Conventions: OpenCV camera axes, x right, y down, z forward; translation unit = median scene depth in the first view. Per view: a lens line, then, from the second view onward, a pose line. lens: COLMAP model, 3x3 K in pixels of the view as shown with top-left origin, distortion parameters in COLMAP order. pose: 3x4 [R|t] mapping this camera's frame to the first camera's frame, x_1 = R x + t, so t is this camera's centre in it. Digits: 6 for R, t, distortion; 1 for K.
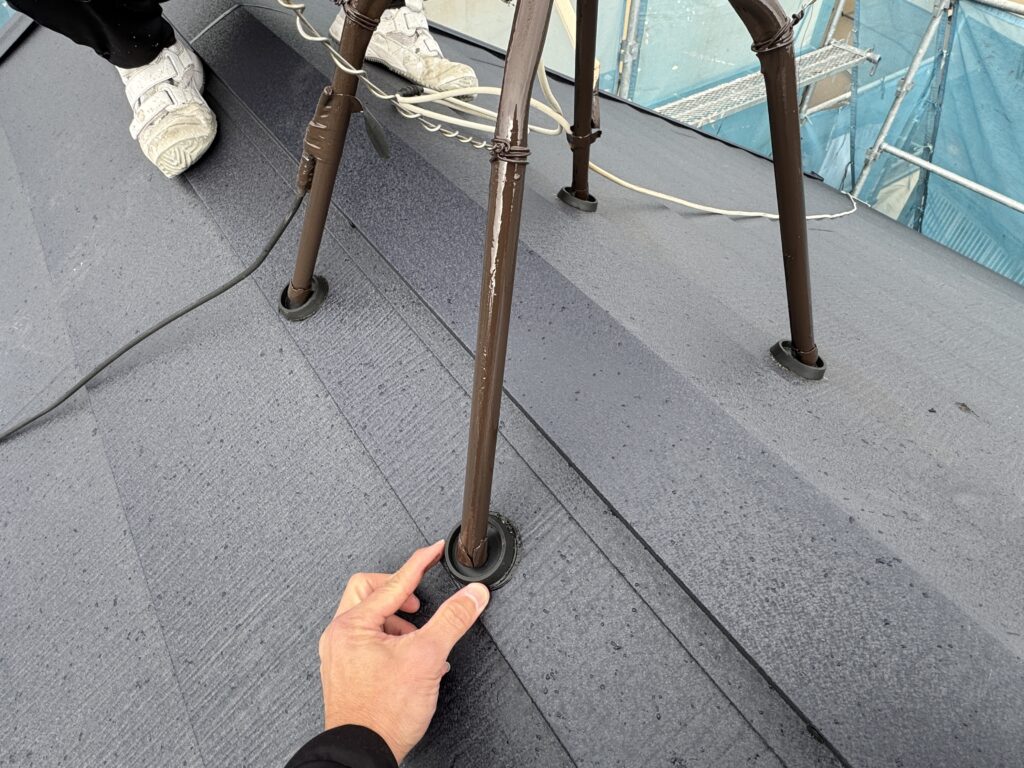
lens RADIAL K [[626.7, 0, 512.0], [0, 626.7, 384.0], [0, 0, 1]] dist [0.026559, -0.000021]
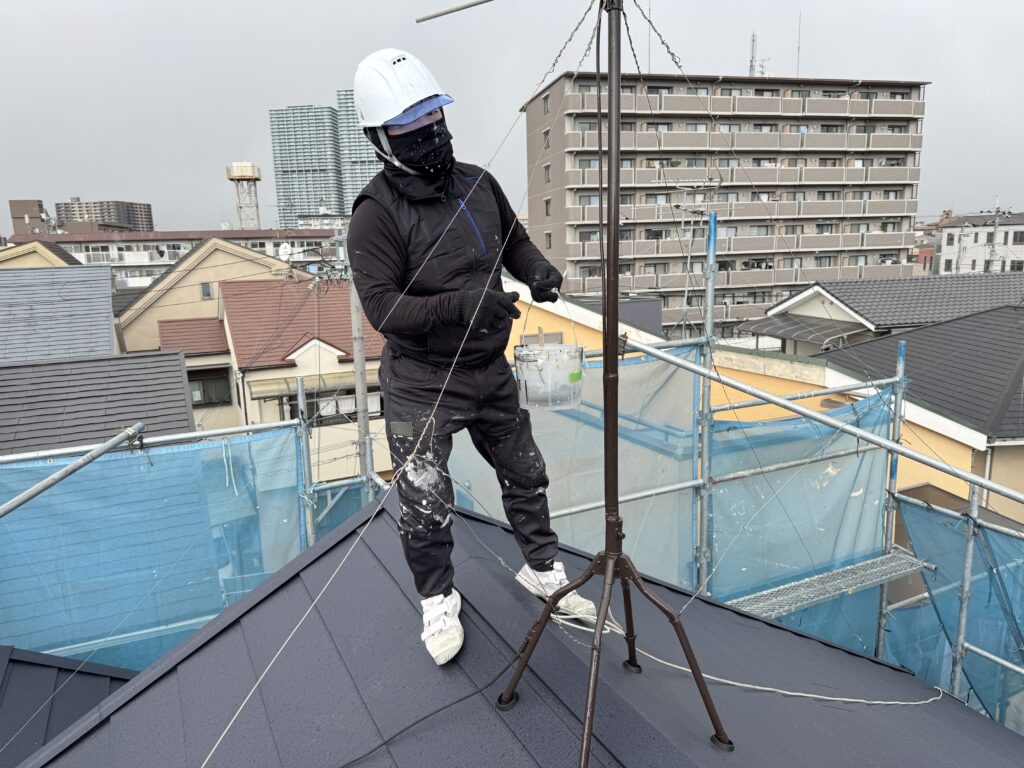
lens RADIAL K [[738.7, 0, 512.0], [0, 738.7, 384.0], [0, 0, 1]] dist [-0.007734, -0.005451]
pose [[0.990783, 0.013950, -0.134738, 0.006705], [-0.093777, 0.788418, -0.607950, 0.117002], [0.097749, 0.614981, 0.782460, -0.363224]]
